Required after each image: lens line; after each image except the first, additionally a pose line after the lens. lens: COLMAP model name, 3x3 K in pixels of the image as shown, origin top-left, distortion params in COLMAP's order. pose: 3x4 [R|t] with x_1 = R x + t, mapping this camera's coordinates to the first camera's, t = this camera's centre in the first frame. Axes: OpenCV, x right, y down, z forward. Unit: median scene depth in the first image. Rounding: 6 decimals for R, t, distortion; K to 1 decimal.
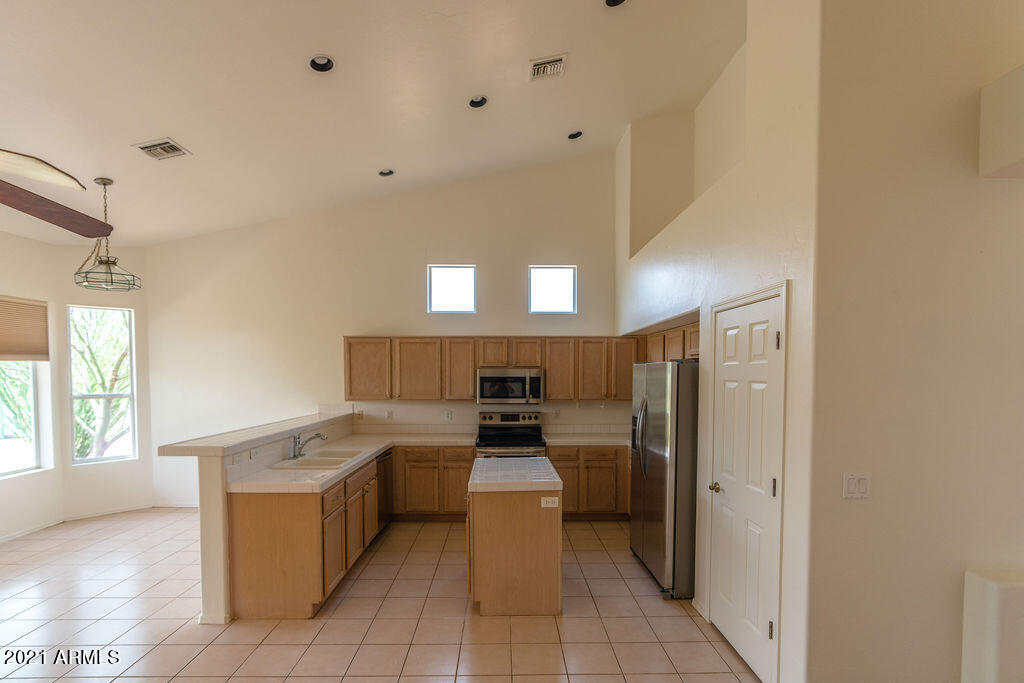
lens RADIAL K [[475.3, 0, 506.2], [0, 475.3, 390.5], [0, 0, 1]] dist [-0.009845, 0.003235]
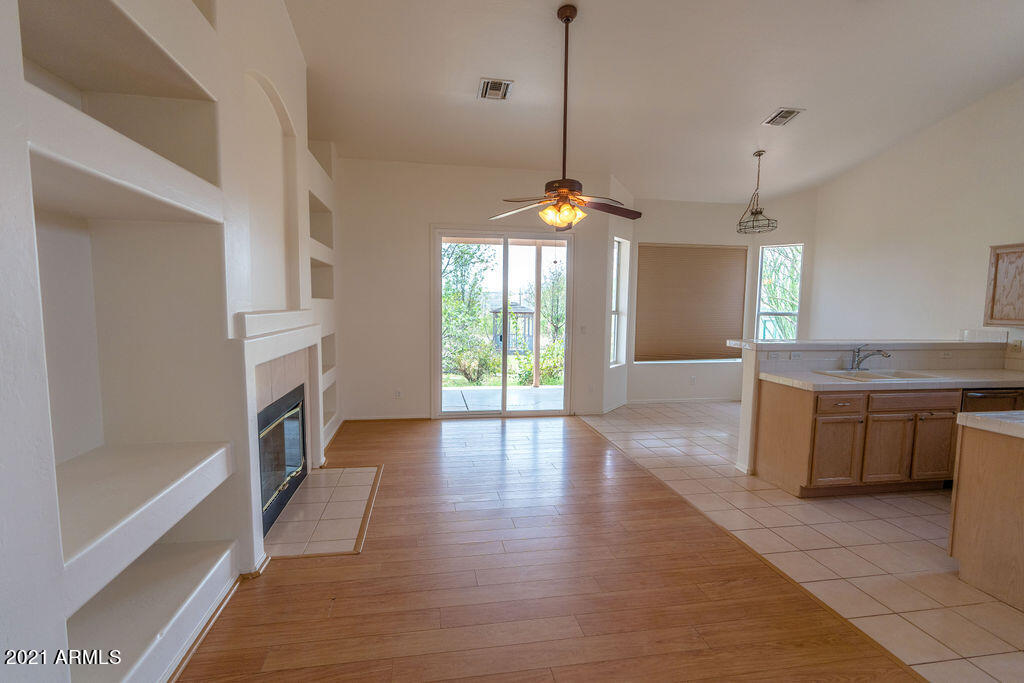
lens RADIAL K [[475.3, 0, 509.5], [0, 475.3, 346.0], [0, 0, 1]] dist [-0.009845, 0.003235]
pose [[0.161498, 0.090466, -0.982718, 0.338102], [-0.045485, 0.995414, 0.084160, 0.025501], [0.985824, 0.031107, 0.164872, 0.054017]]
